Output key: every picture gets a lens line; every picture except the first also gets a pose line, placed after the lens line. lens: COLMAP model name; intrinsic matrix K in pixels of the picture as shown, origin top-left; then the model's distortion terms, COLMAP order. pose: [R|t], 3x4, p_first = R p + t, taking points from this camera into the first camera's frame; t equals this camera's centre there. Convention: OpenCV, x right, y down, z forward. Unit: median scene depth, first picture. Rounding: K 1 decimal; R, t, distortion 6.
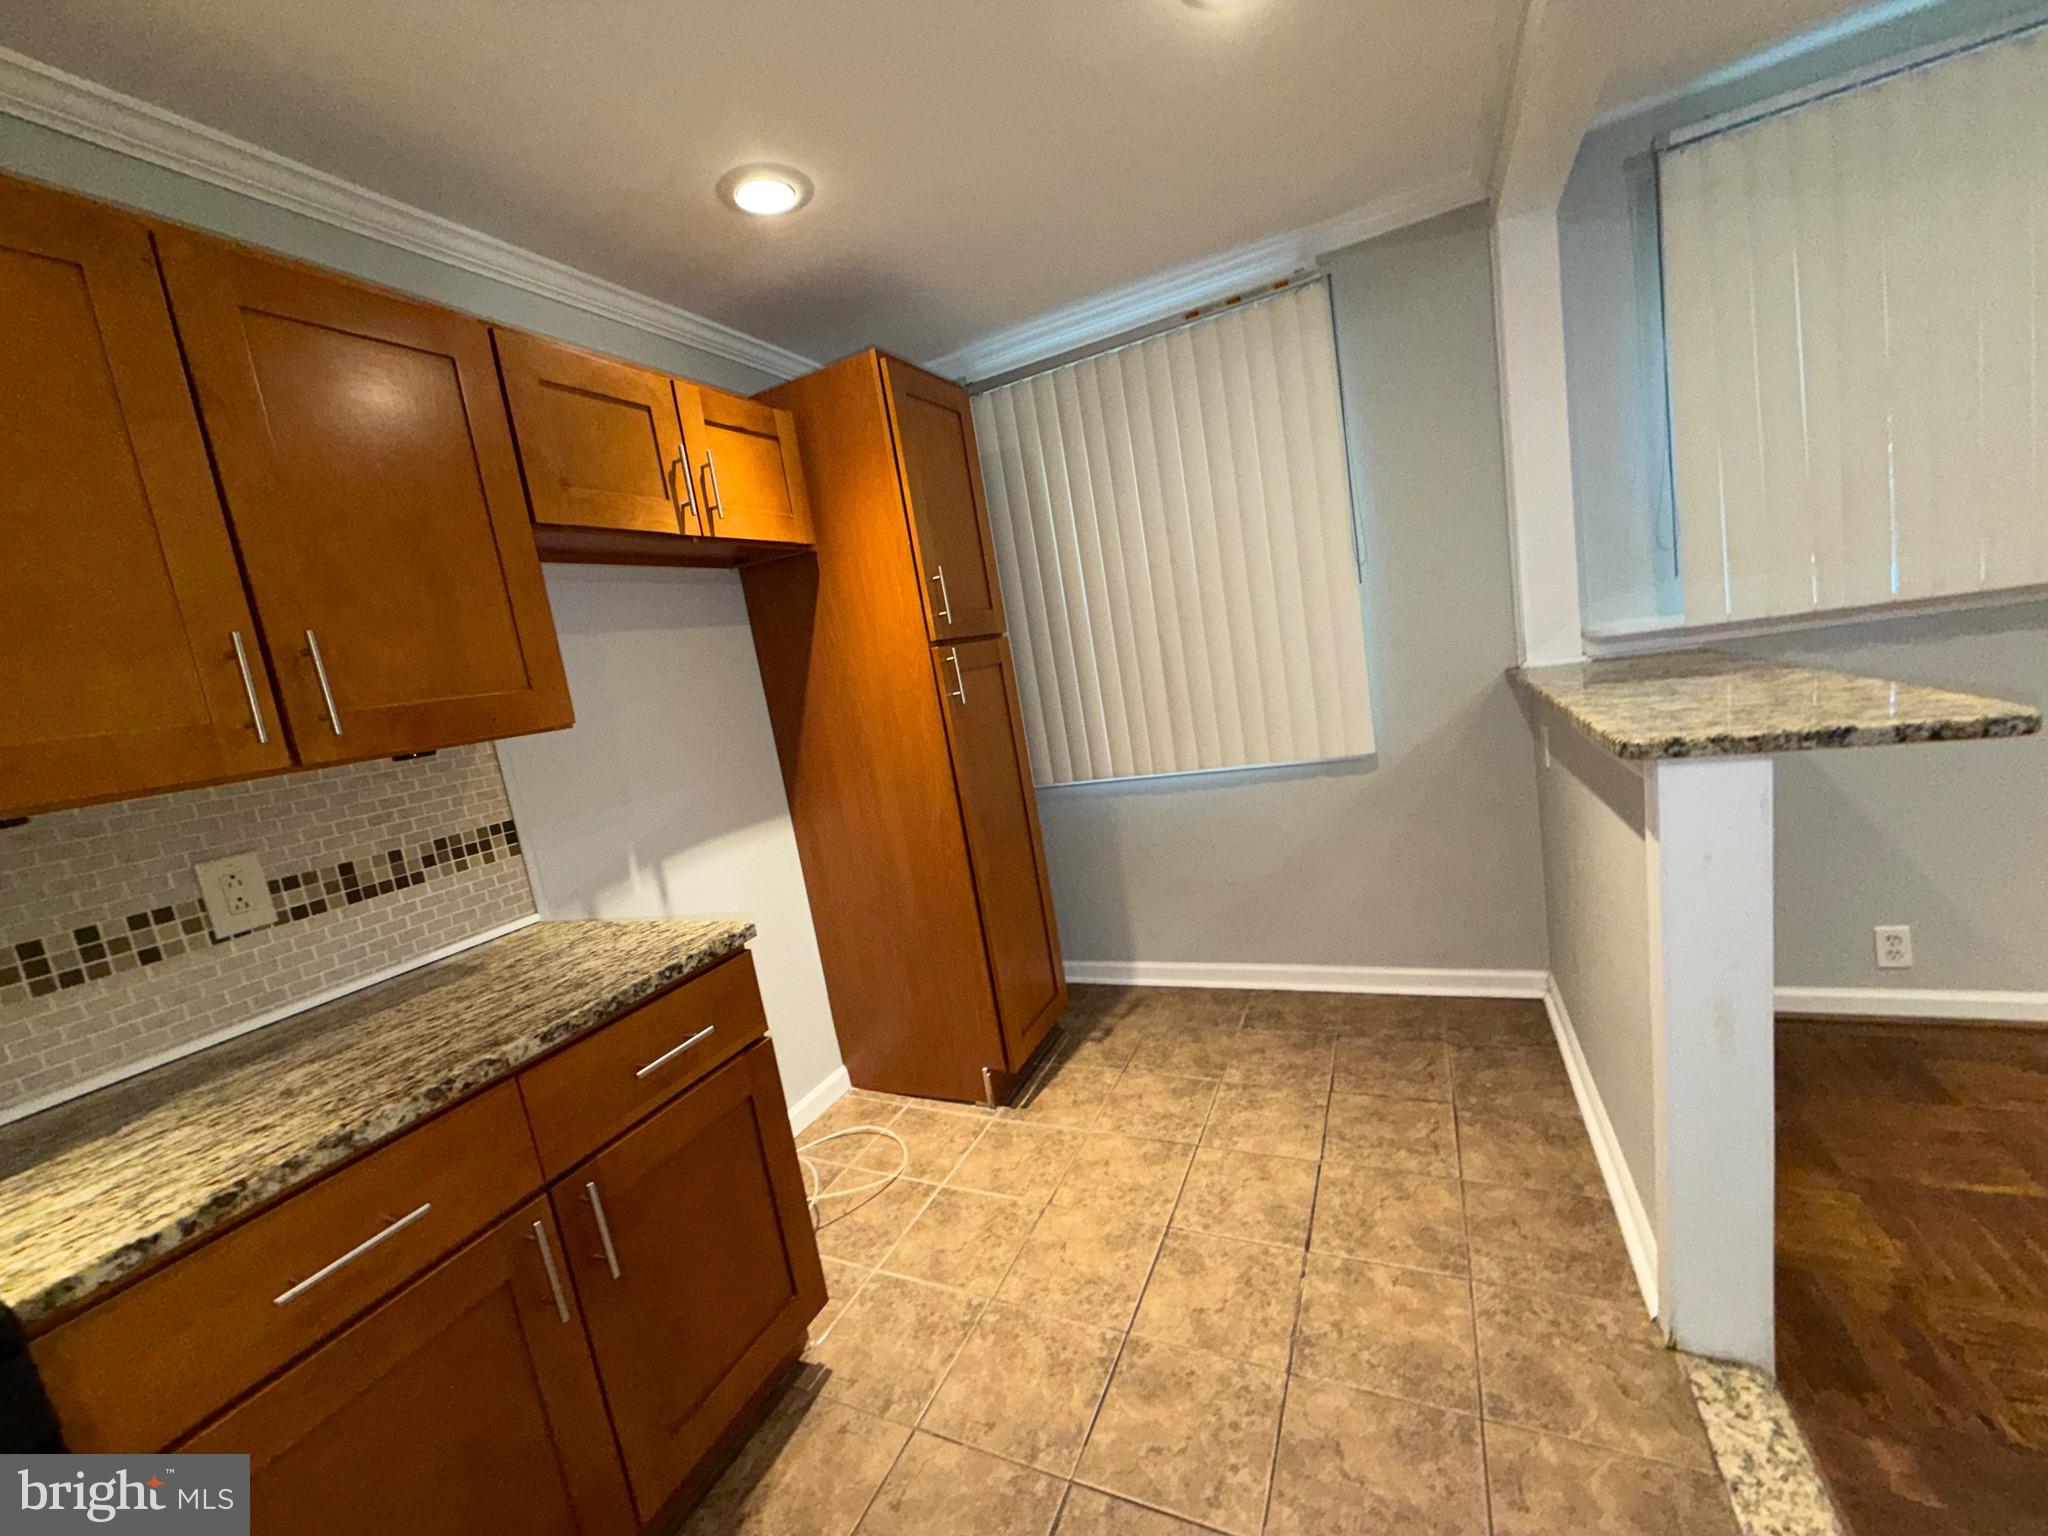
lens RADIAL K [[822.4, 0, 1016.0], [0, 822.4, 769.4], [0, 0, 1]] dist [0.001685, 0.000372]
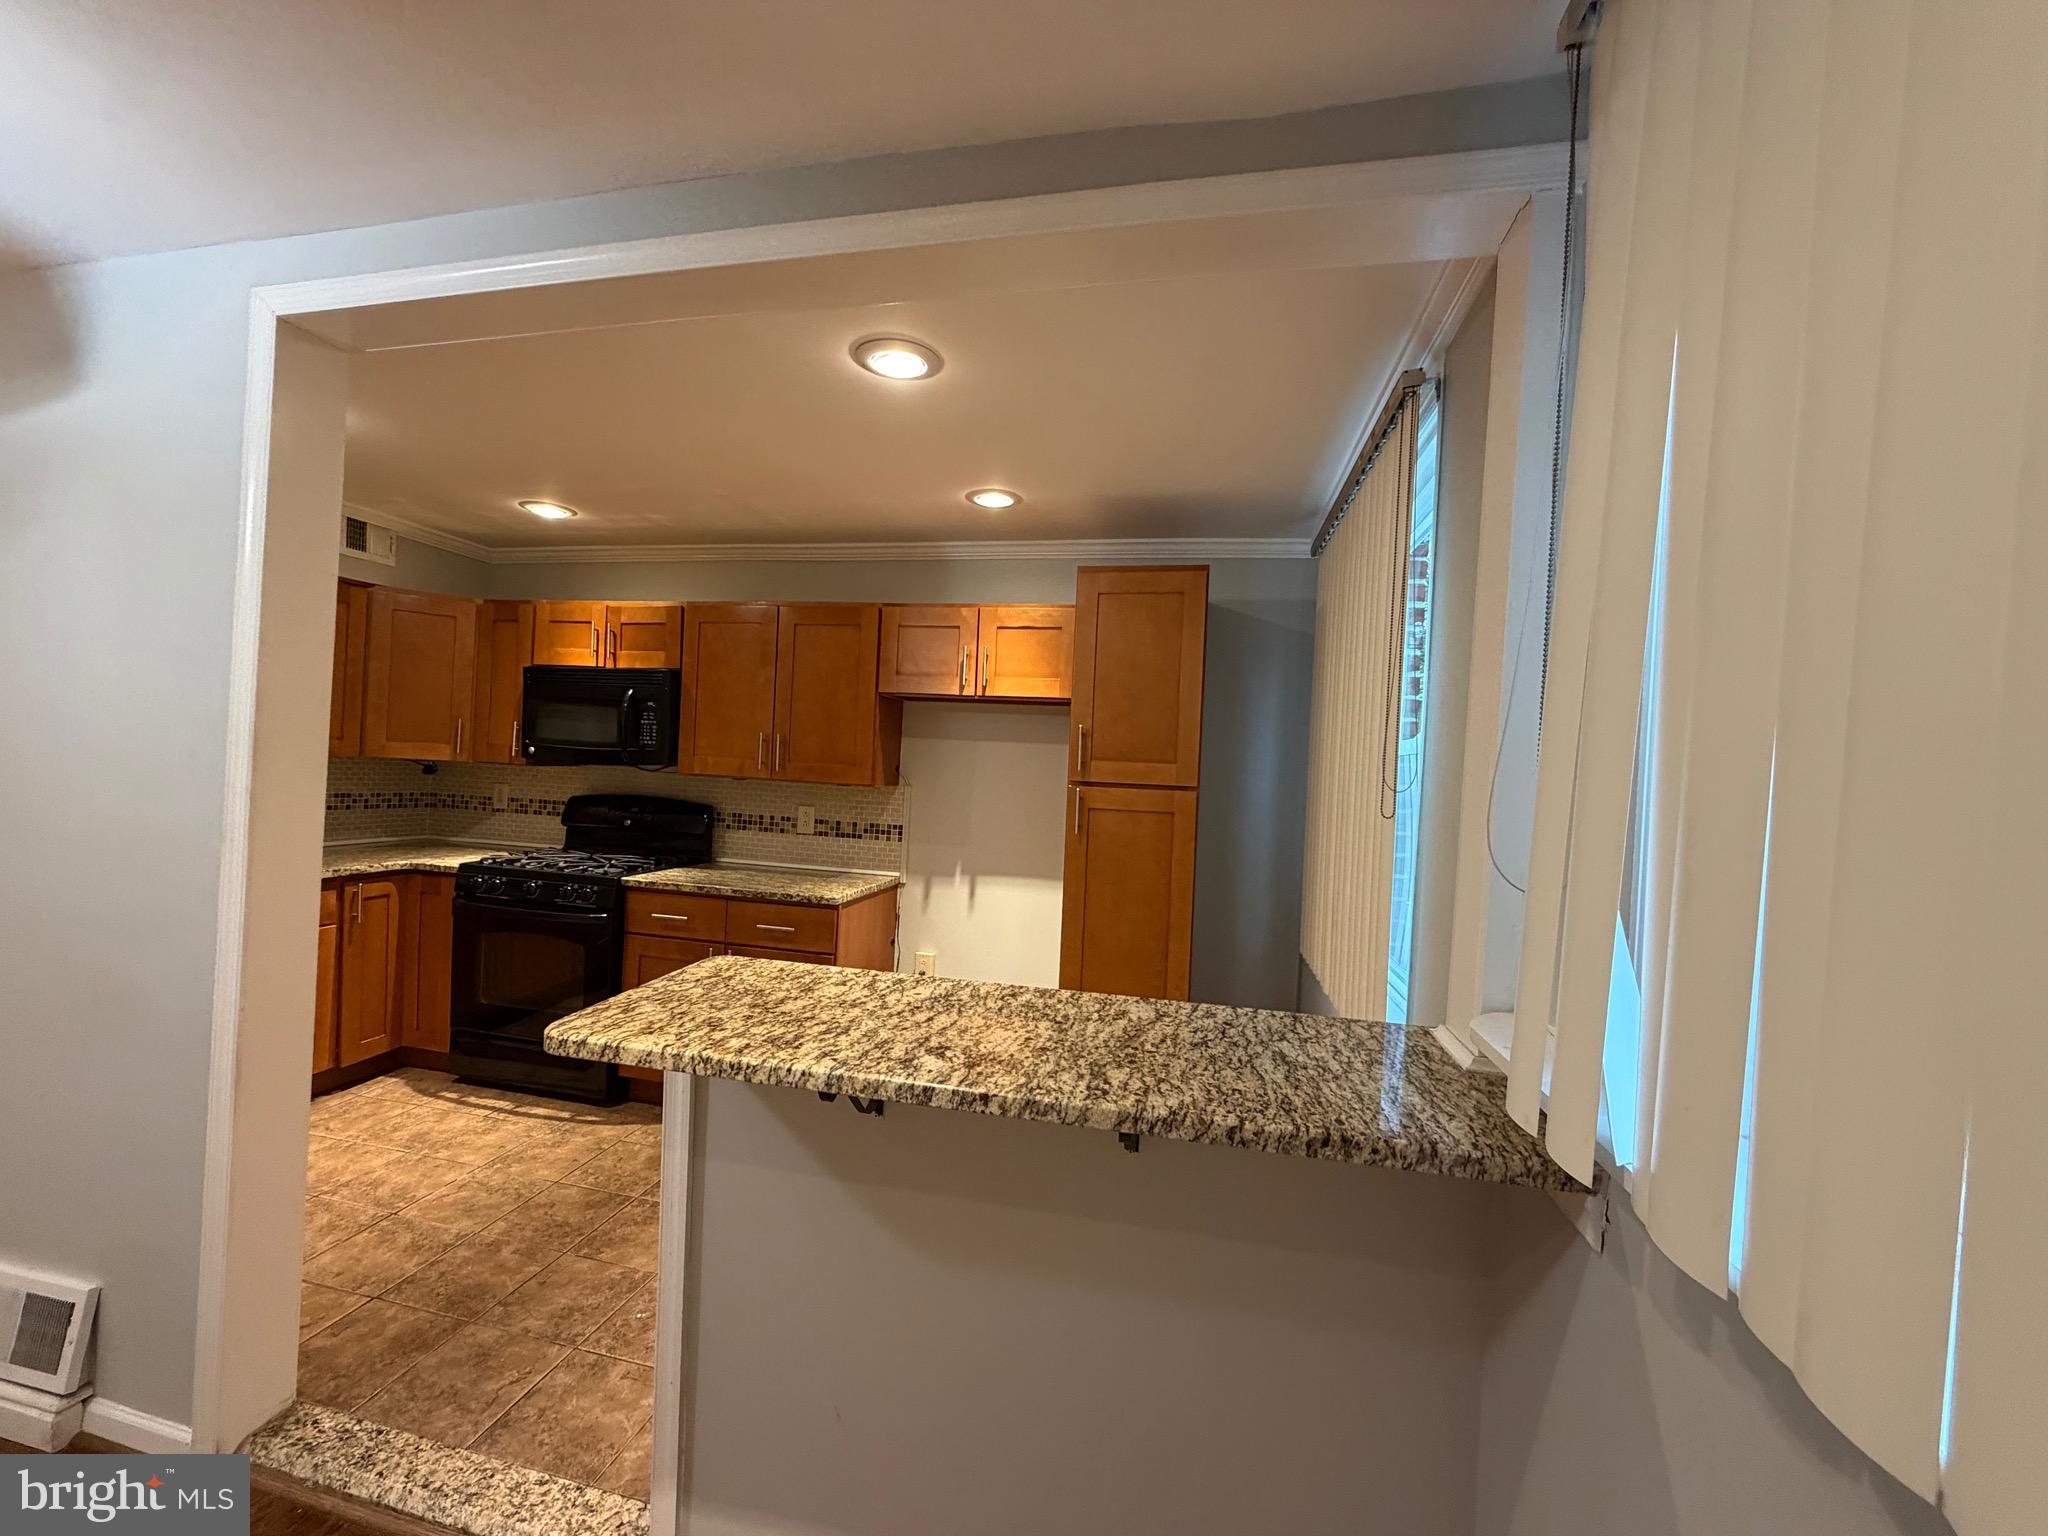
lens RADIAL K [[817.5, 0, 1018.5], [0, 817.5, 769.9], [0, 0, 1]] dist [-0.000603, -0.000223]
pose [[0.207151, 0.176148, -0.962320, 1.860721], [-0.219158, 0.967013, 0.129830, -0.536465], [0.953445, 0.184005, 0.238922, 1.016237]]
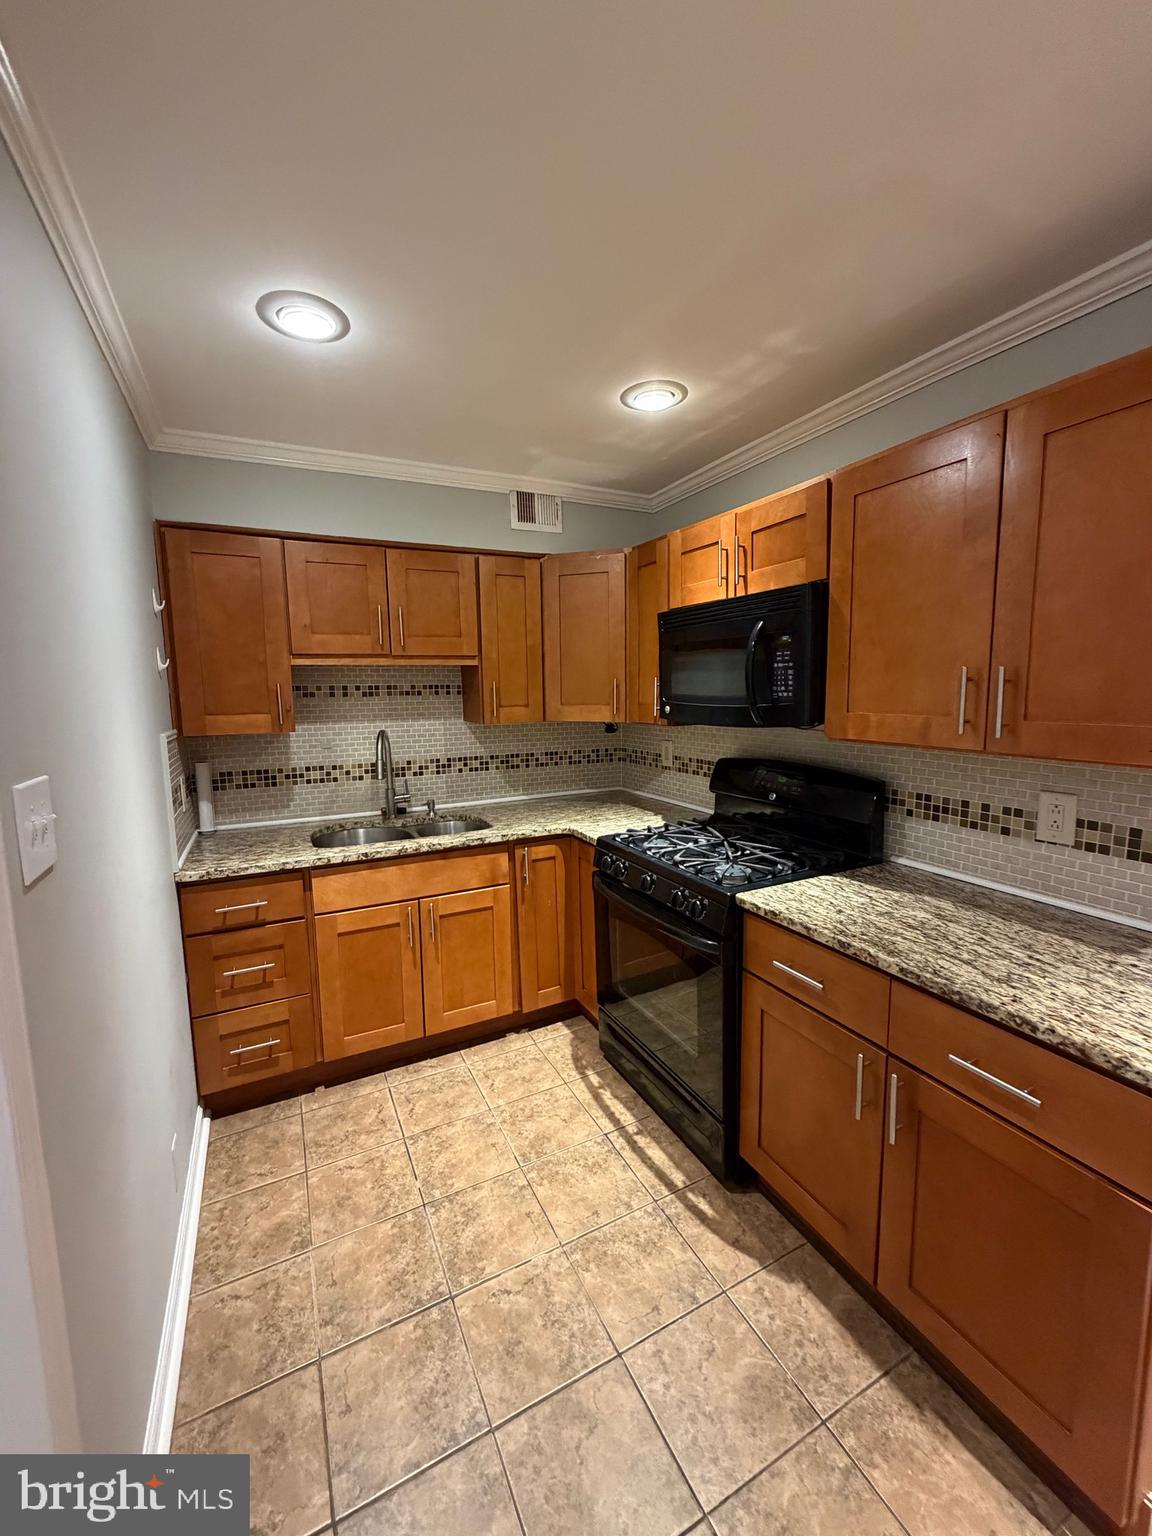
lens RADIAL K [[613.1, 0, 574.7], [0, 613.1, 763.9], [0, 0, 1]] dist [-0.000603, -0.000223]
pose [[-0.602173, 0.266801, -0.752466, 0.430995], [0.003943, 0.943490, 0.331377, -0.331013], [0.798356, 0.196579, -0.569196, 0.934875]]
